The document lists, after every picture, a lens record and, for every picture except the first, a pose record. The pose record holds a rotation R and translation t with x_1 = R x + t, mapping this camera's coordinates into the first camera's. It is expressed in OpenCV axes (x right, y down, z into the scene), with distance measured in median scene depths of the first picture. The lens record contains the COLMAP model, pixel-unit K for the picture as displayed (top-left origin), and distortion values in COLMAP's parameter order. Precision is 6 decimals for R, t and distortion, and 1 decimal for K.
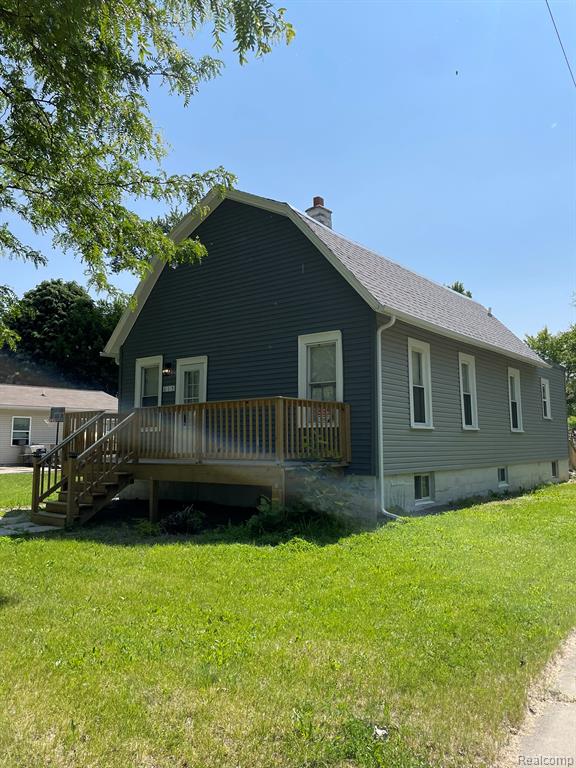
lens RADIAL K [[581.2, 0, 283.4], [0, 581.2, 385.8], [0, 0, 1]] dist [0.080519, -0.101170]
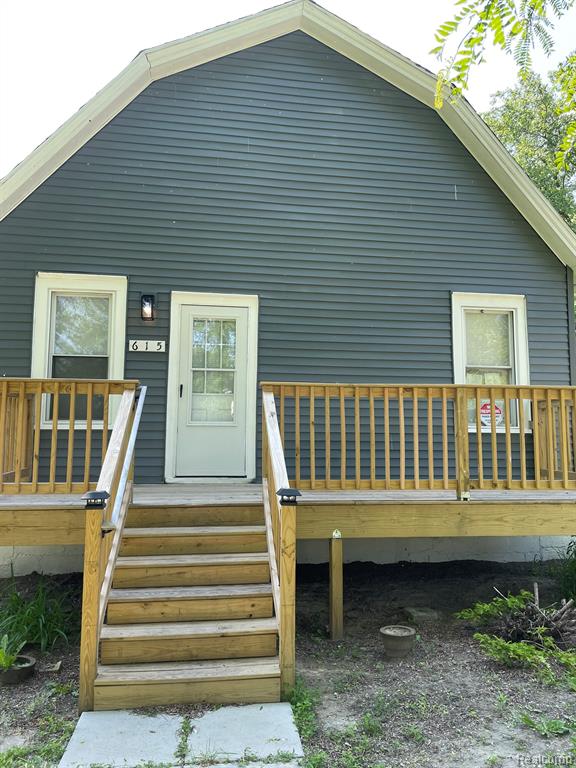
lens RADIAL K [[581.2, 0, 287.9], [0, 581.2, 380.7], [0, 0, 1]] dist [0.080519, -0.101170]
pose [[0.664795, 0.059142, 0.744681, -0.586723], [-0.080484, 0.996729, -0.007309, 0.034392], [-0.742678, -0.055077, 0.667380, 0.686546]]
